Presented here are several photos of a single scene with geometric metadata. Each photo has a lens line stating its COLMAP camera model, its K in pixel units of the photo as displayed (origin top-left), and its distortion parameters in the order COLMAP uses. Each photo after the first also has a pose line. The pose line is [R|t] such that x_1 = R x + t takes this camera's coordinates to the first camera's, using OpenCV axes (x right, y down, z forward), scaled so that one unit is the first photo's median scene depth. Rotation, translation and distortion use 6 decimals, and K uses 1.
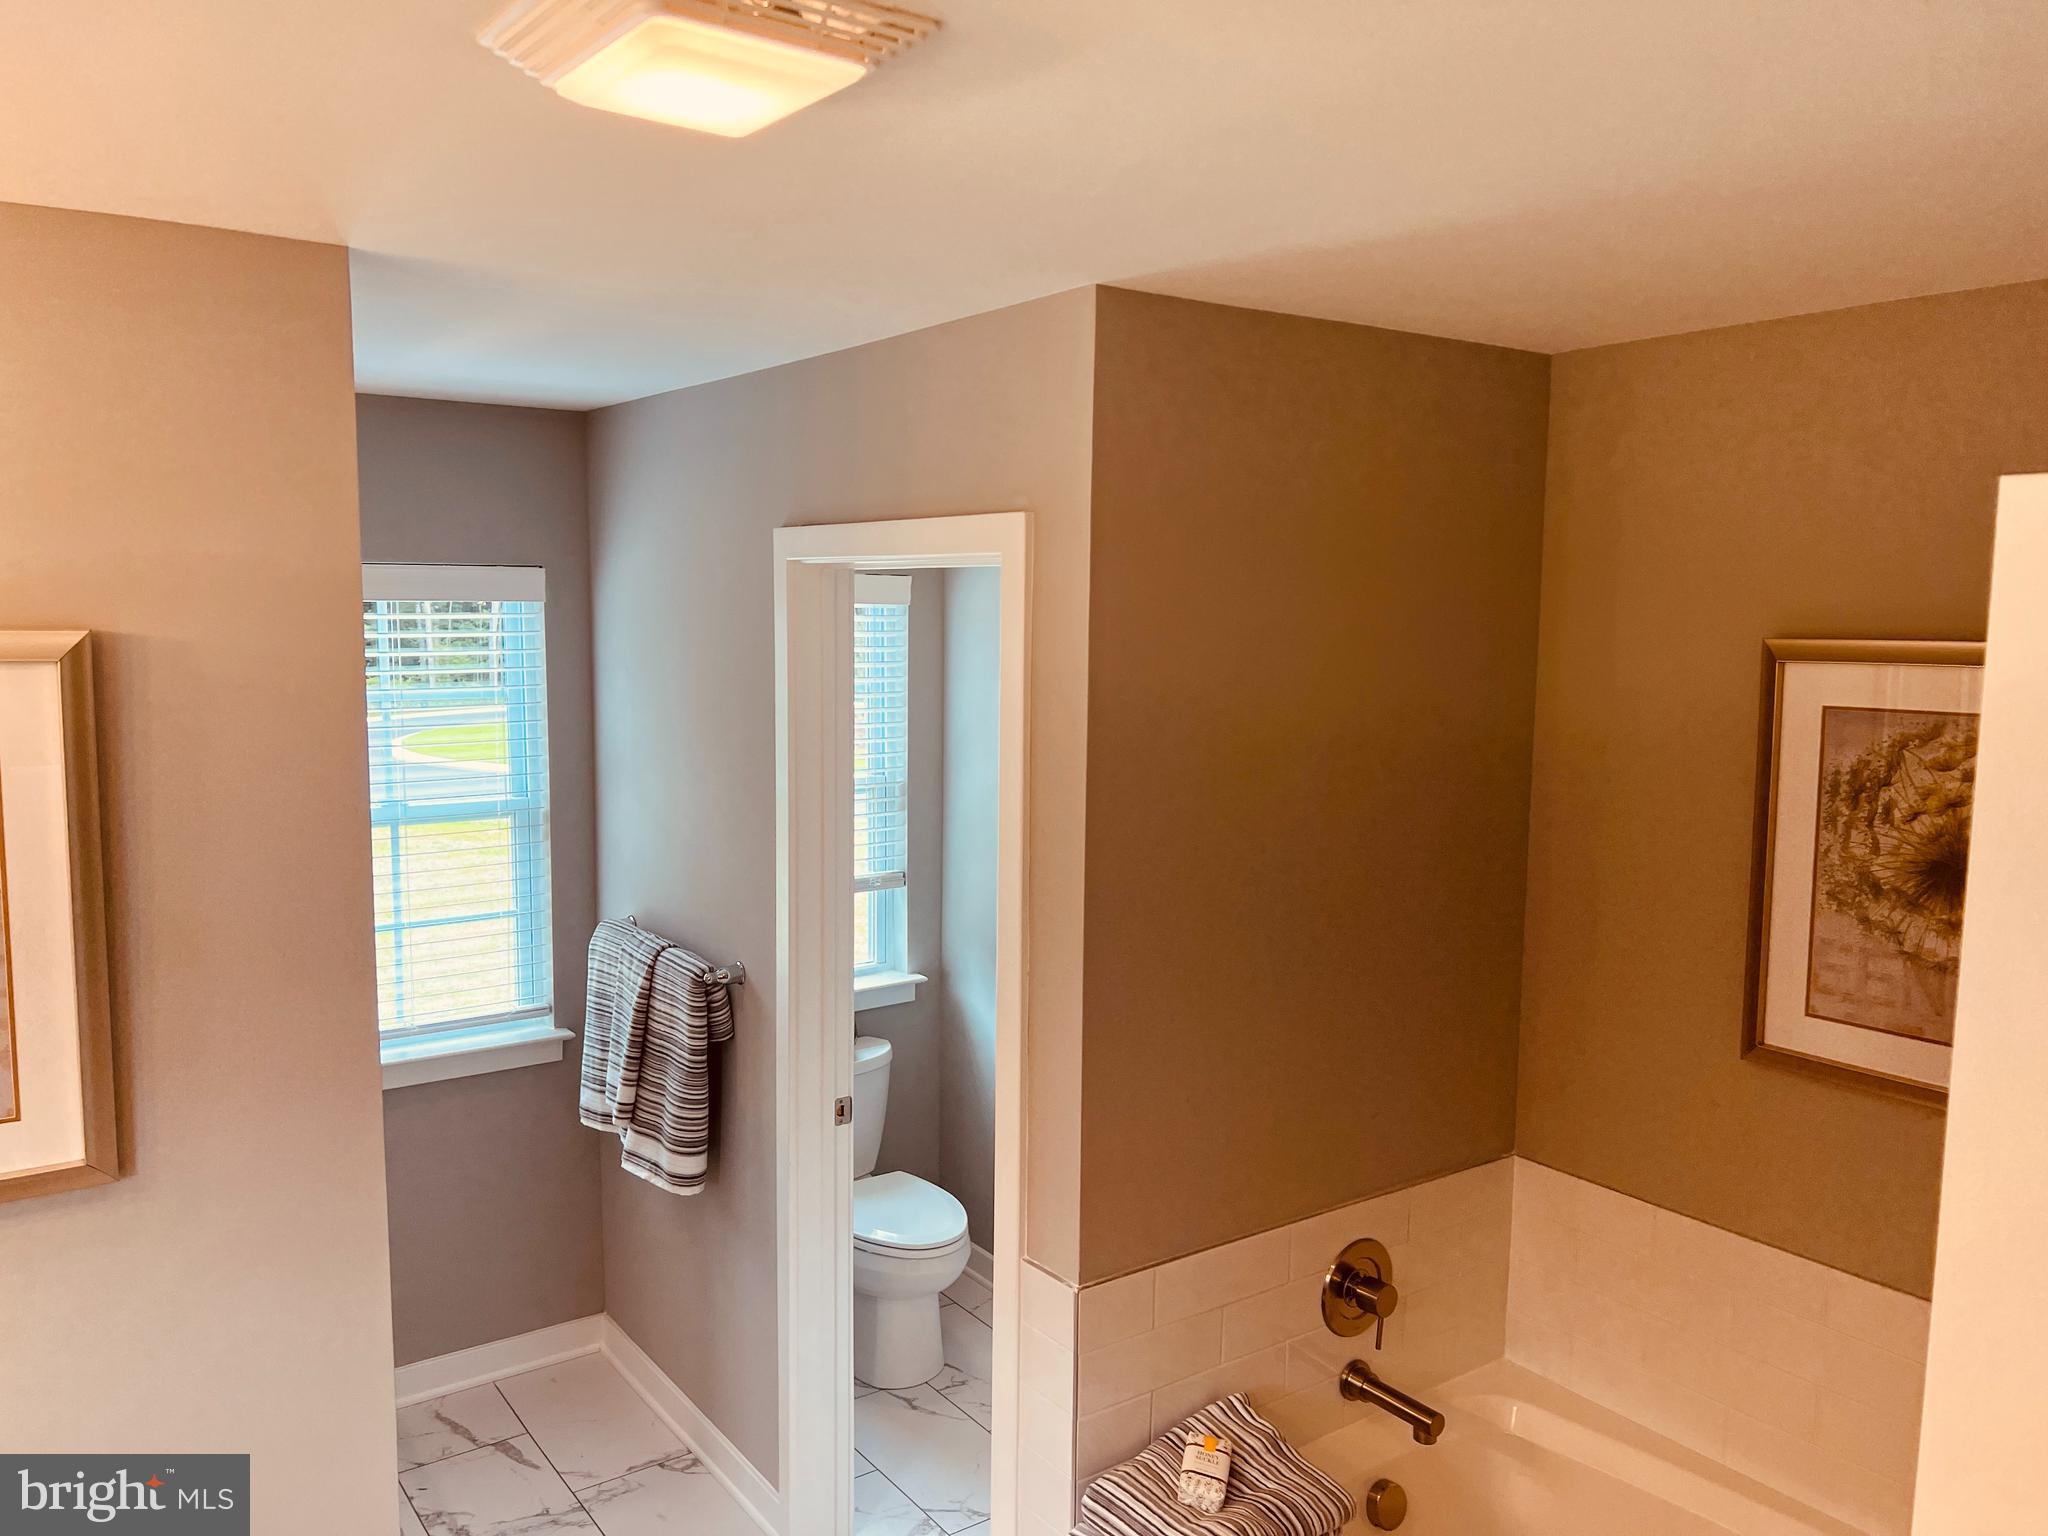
lens RADIAL K [[1551.2, 0, 1024.0], [0, 1551.2, 768.0], [0, 0, 1]] dist [0.016408, -0.006032]
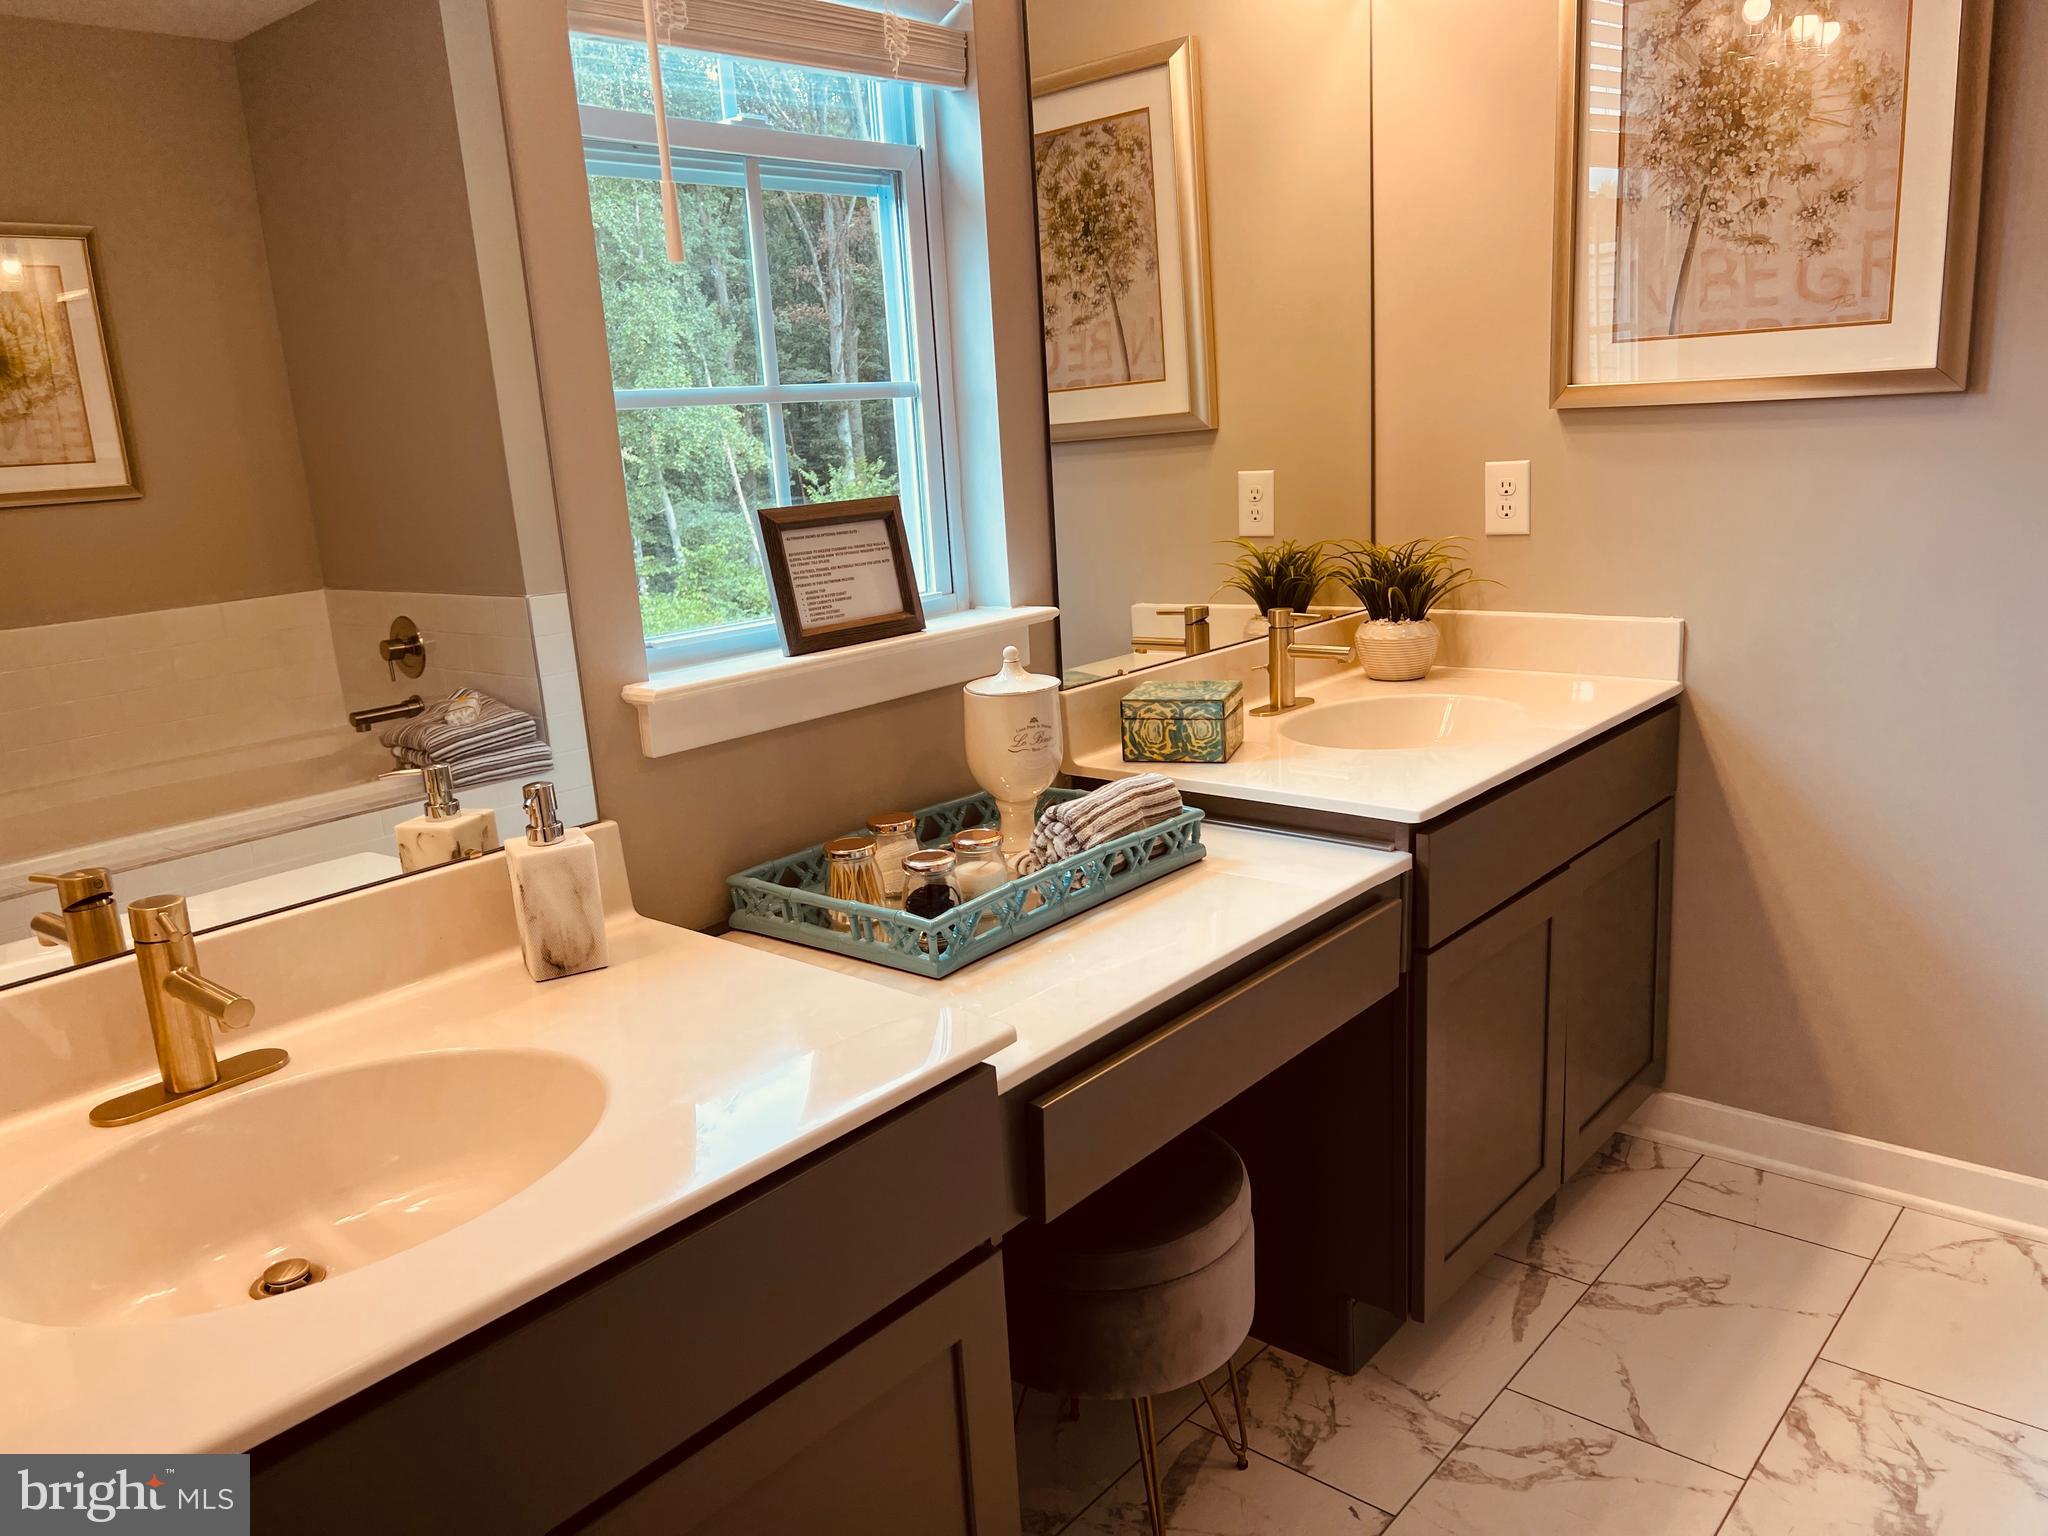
lens RADIAL K [[1551.2, 0, 1024.0], [0, 1551.2, 768.0], [0, 0, 1]] dist [0.016408, -0.006032]
pose [[0.249019, 0.213931, -0.944575, 0.198298], [-0.043933, 0.976790, 0.209645, 0.183757], [0.967502, -0.010707, 0.252638, 0.045528]]
